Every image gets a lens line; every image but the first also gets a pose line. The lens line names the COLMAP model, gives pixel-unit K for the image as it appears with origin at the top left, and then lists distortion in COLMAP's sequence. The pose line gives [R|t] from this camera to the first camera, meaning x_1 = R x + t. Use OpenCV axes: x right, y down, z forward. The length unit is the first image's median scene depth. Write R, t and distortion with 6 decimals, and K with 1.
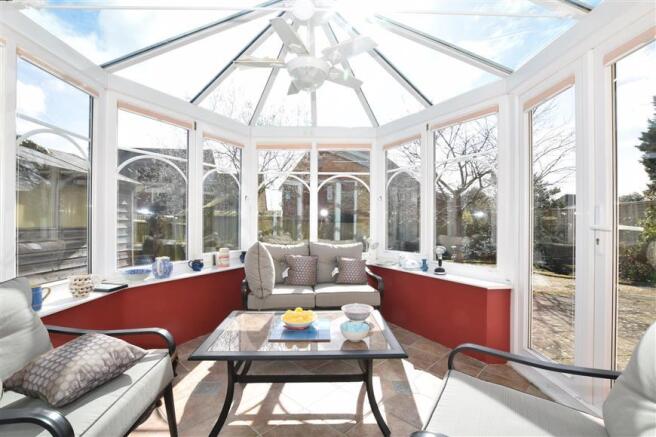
lens RADIAL K [[291.1, 0, 328.0], [0, 291.1, 223.5], [0, 0, 1]] dist [-0.001206, 0.000032]
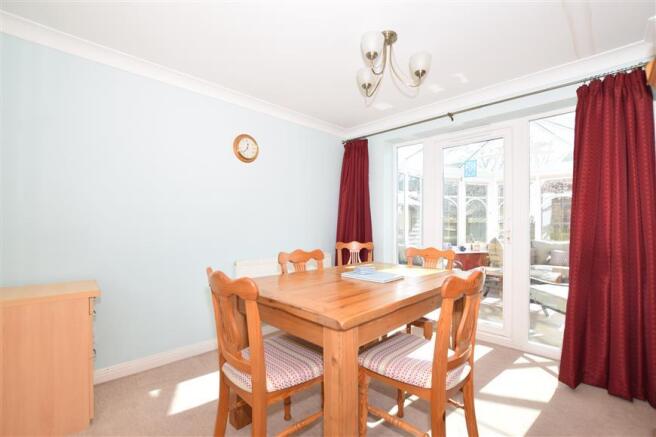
lens RADIAL K [[291.1, 0, 327.9], [0, 291.1, 224.8], [0, 0, 1]] dist [-0.001206, 0.000032]
pose [[0.691289, -0.001872, -0.722576, 0.353205], [0.006356, 0.999974, 0.003489, -0.036305], [0.722550, -0.007004, 0.691283, -1.041518]]
